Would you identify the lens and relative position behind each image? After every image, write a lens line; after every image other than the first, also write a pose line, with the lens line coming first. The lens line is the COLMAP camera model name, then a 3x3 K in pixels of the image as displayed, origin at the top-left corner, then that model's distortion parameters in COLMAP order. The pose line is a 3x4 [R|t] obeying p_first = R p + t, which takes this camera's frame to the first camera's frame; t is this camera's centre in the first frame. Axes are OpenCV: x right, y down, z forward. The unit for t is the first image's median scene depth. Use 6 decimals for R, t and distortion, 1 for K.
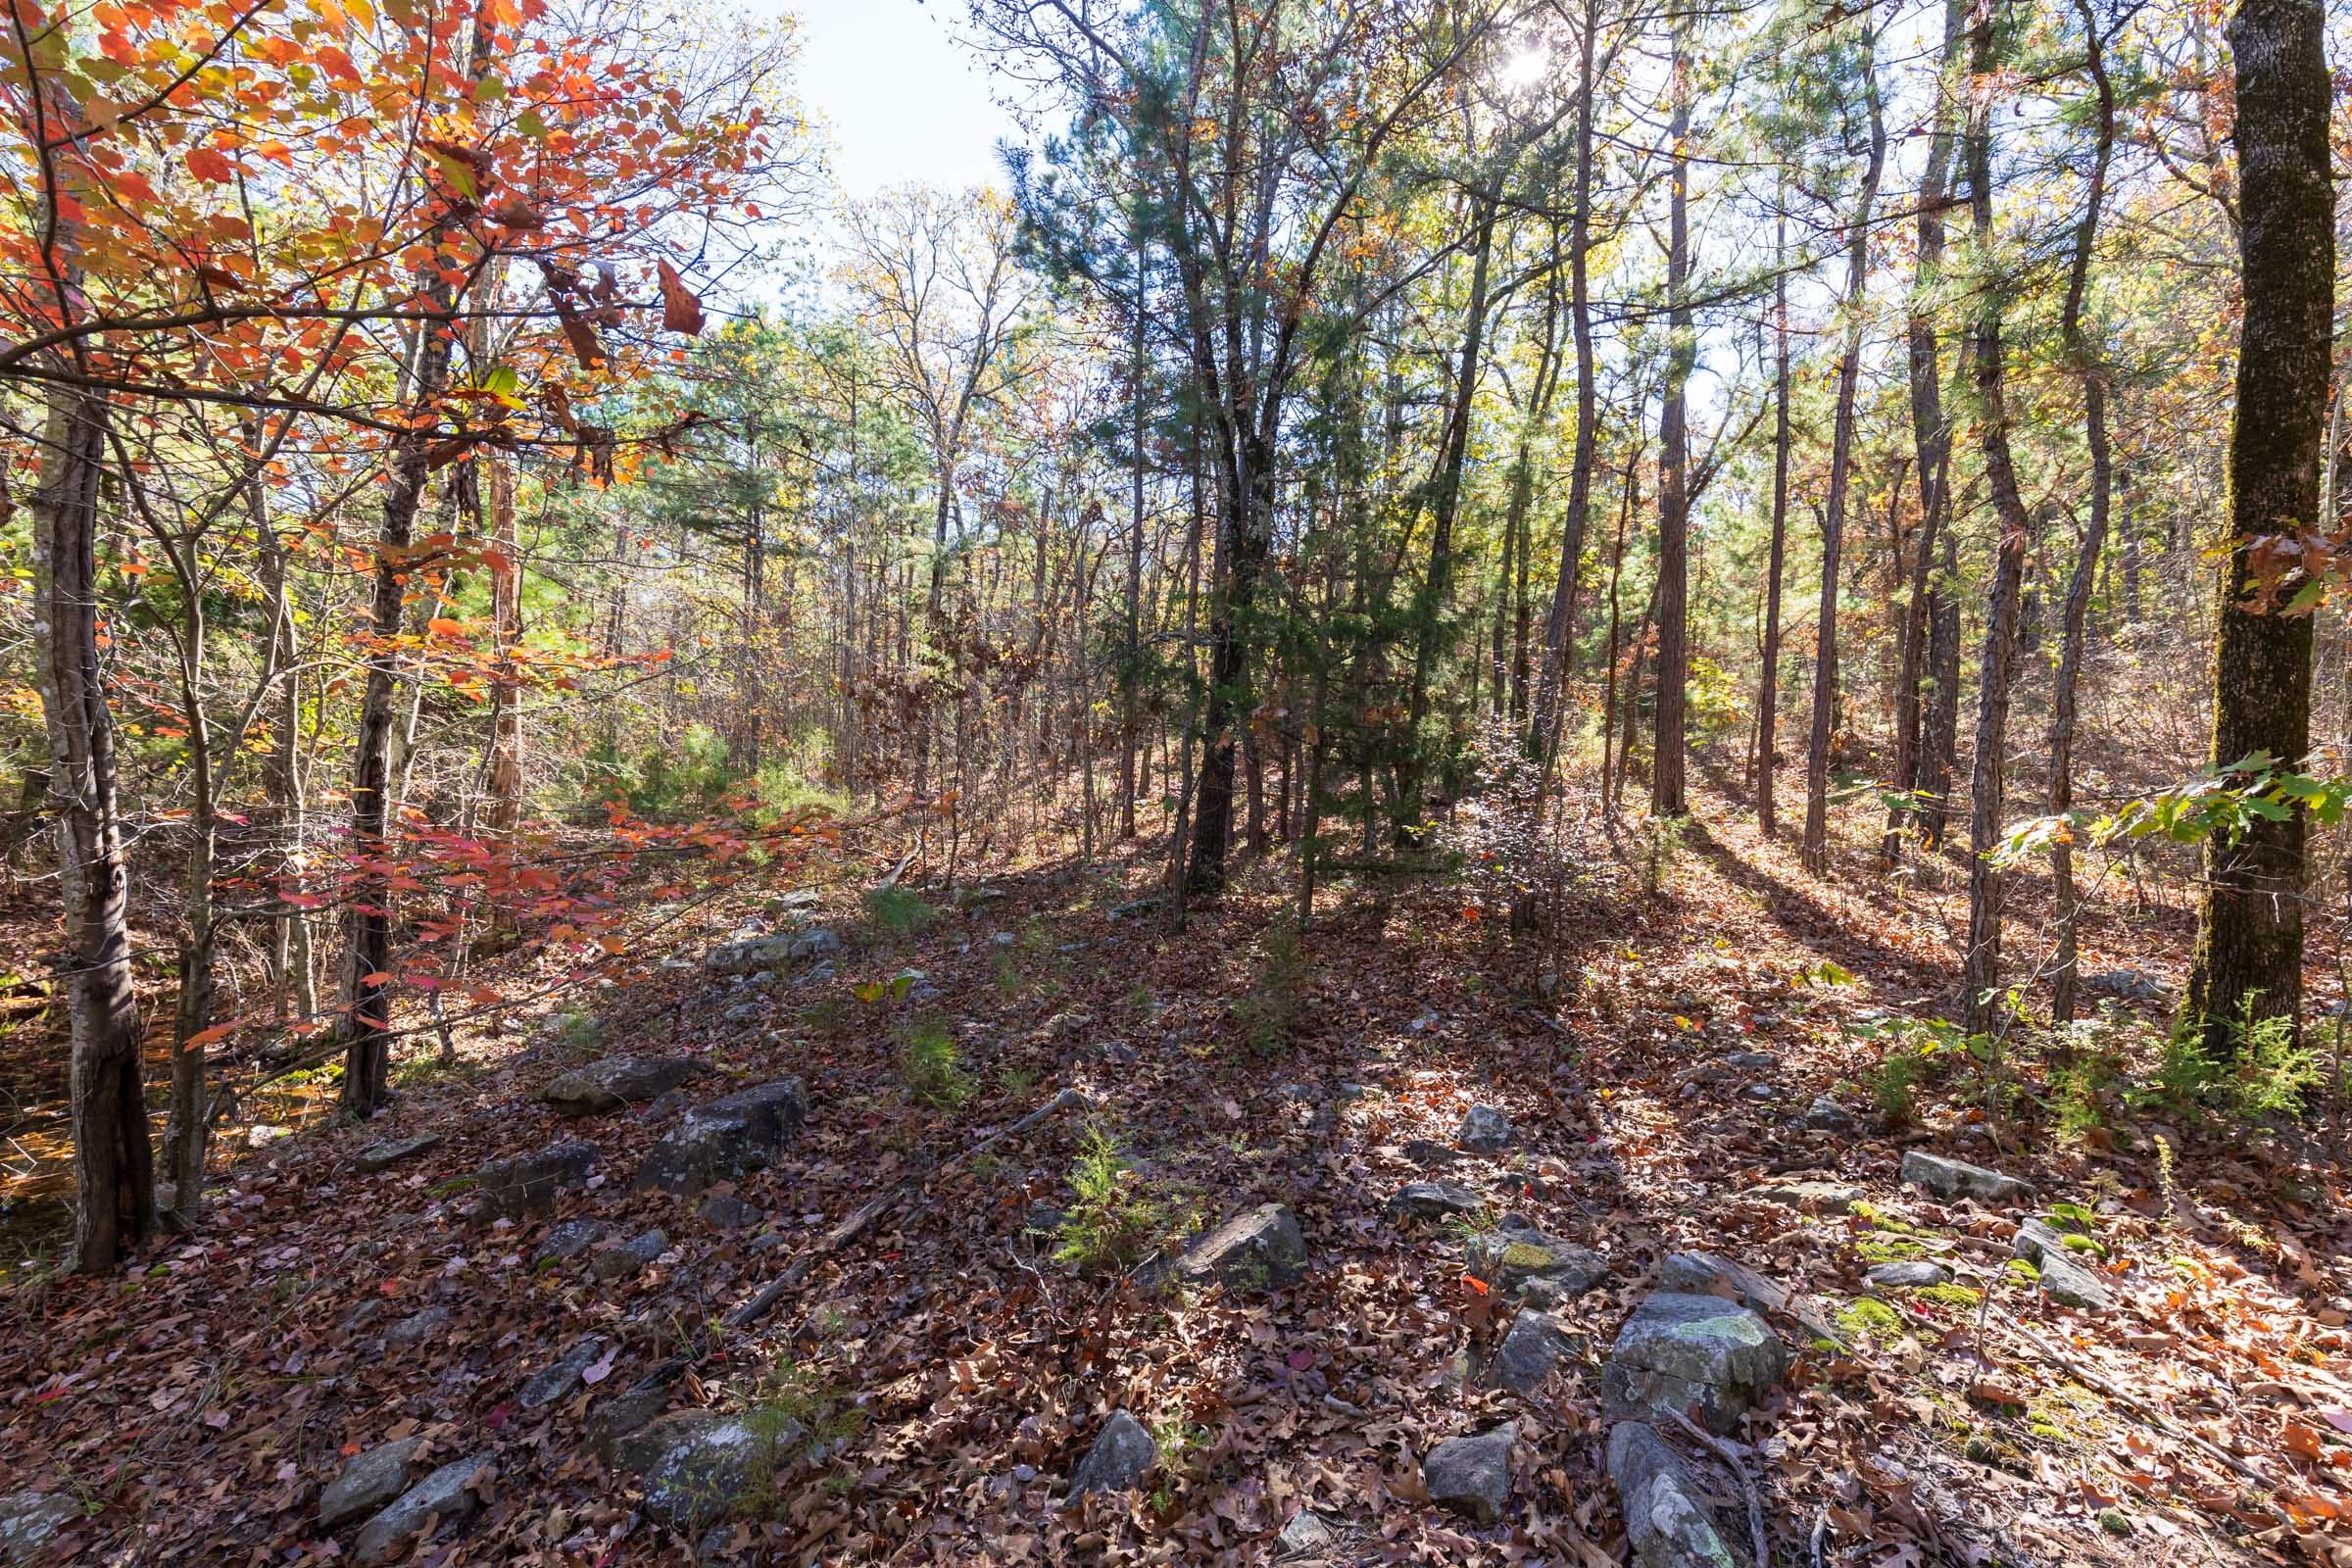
lens RADIAL K [[1049.7, 0, 1181.6], [0, 1049.7, 791.3], [0, 0, 1]] dist [0.001910, -0.000082]
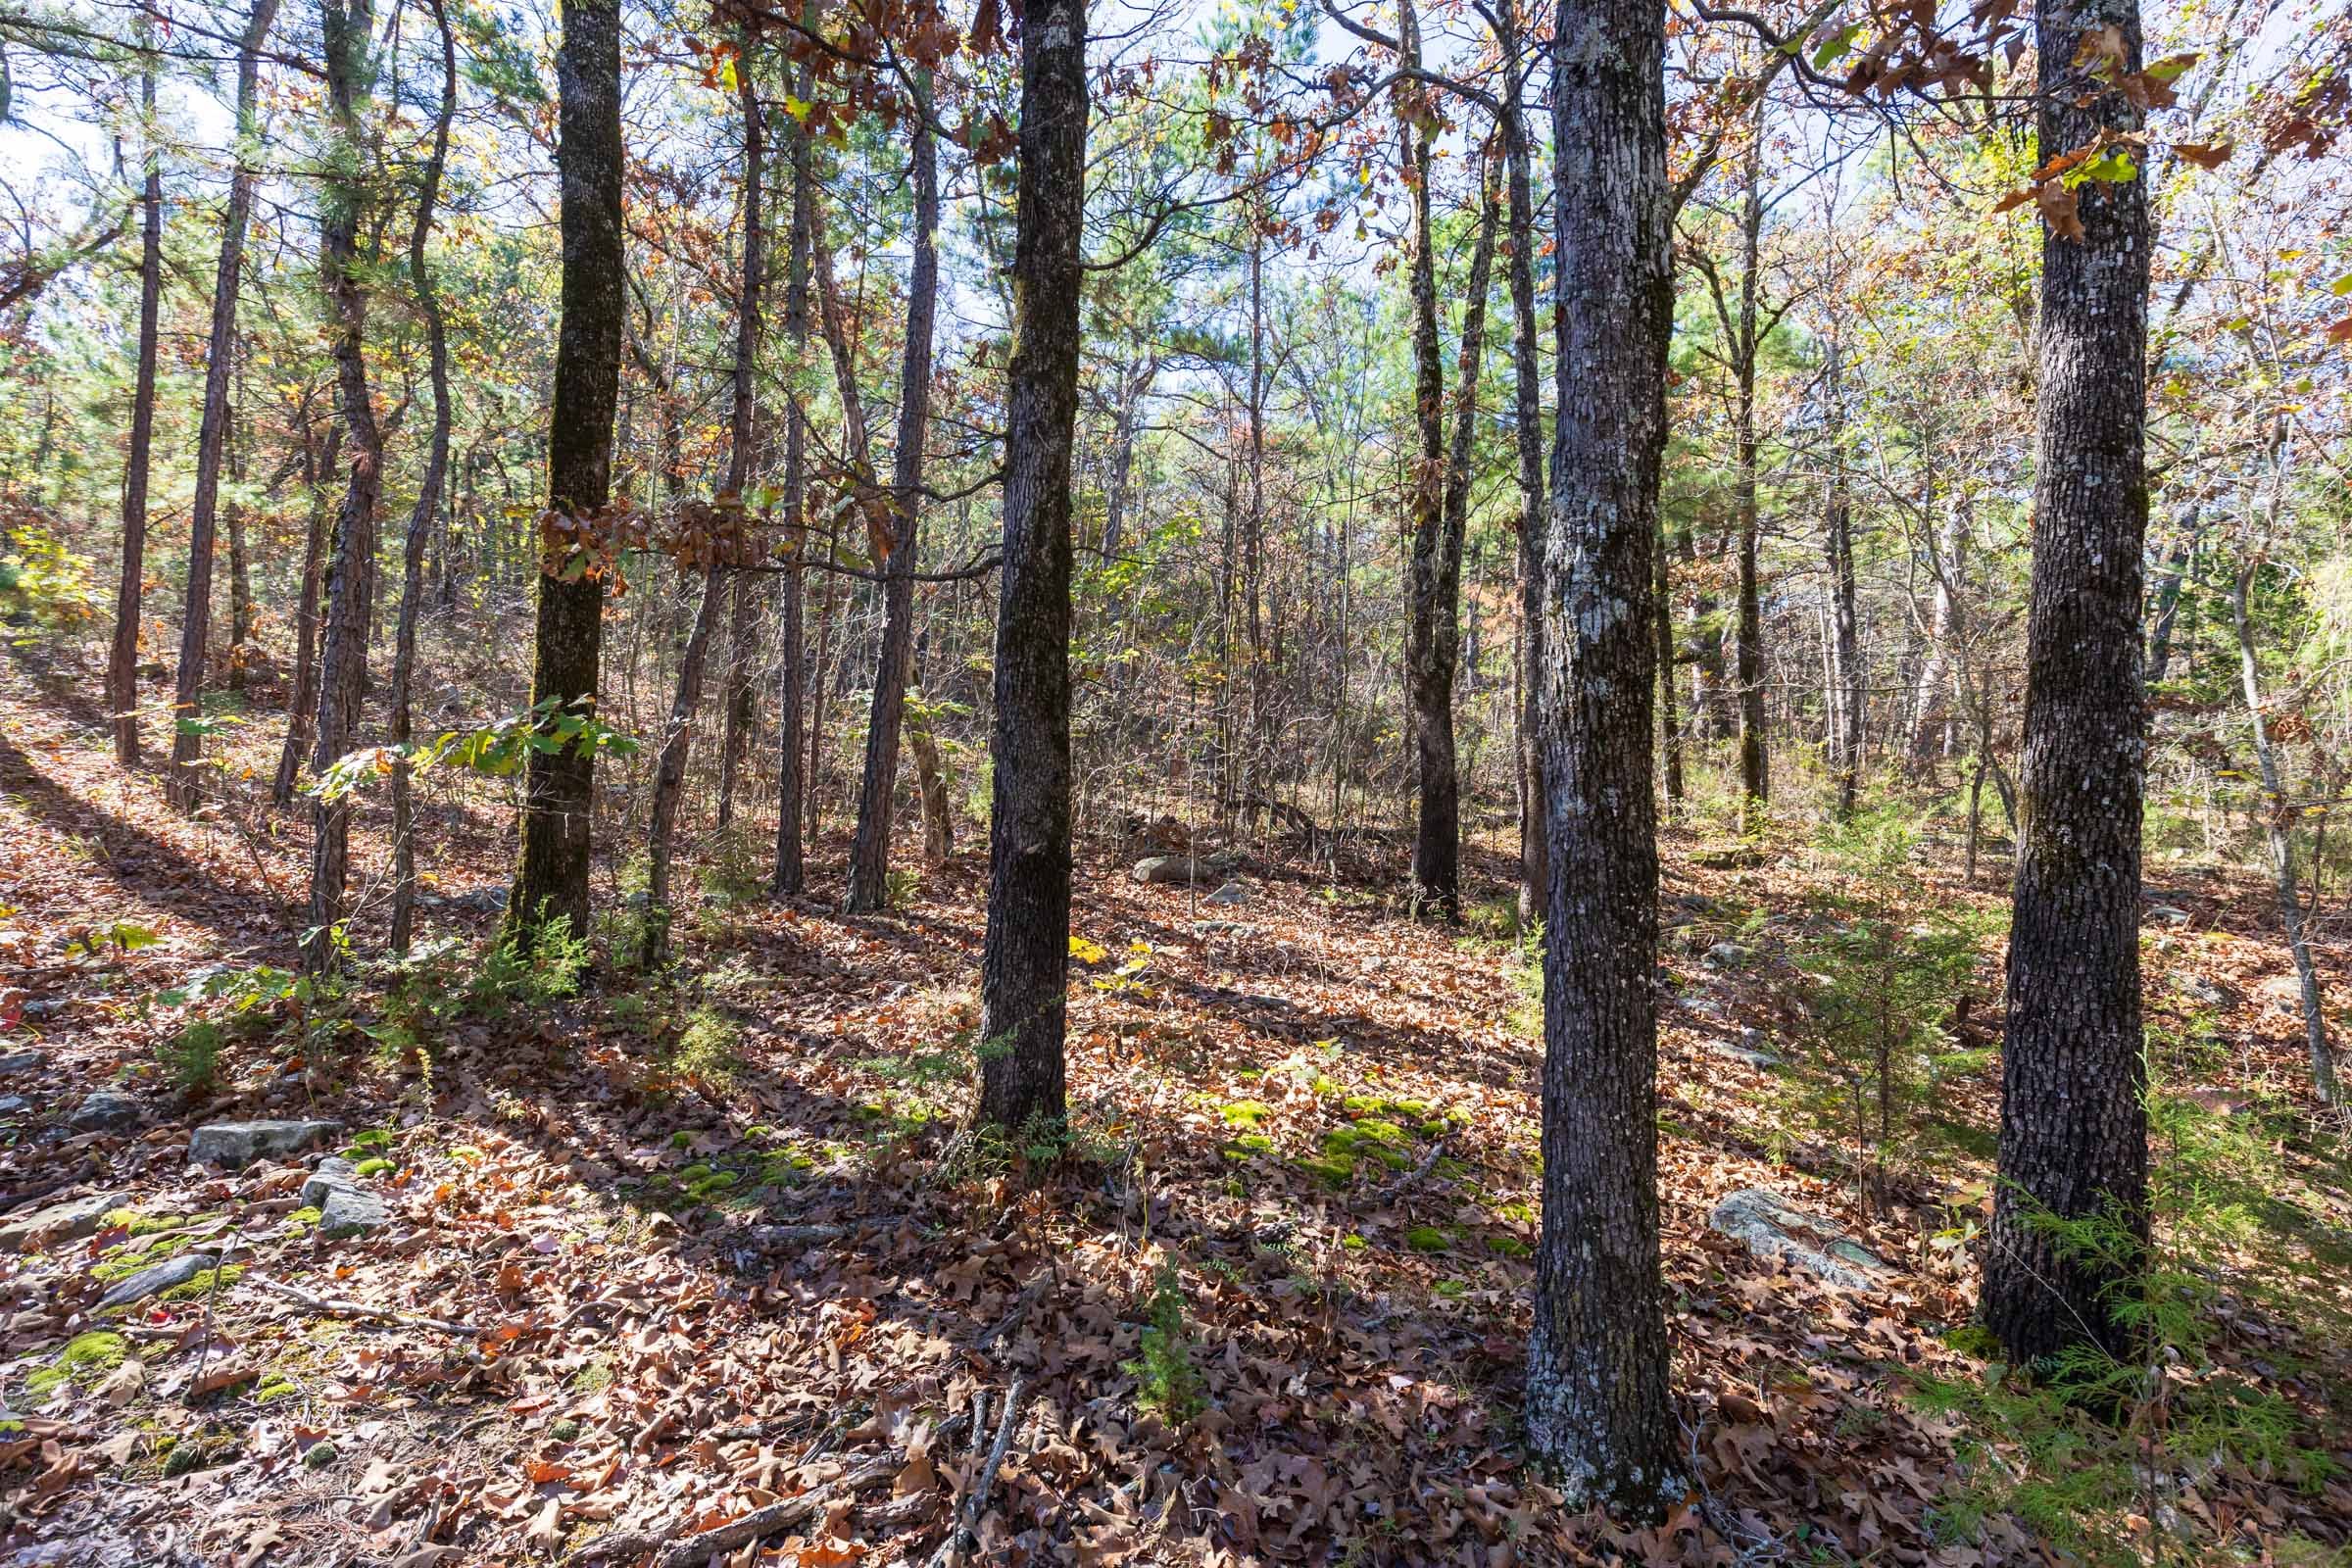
lens RADIAL K [[1049.7, 0, 1180.9], [0, 1049.7, 785.5], [0, 0, 1]] dist [0.001910, -0.000082]
pose [[0.295795, -0.020267, 0.955036, 0.126222], [-0.038216, 0.998723, 0.033030, -0.001692], [-0.954487, -0.046267, 0.294643, -0.028164]]
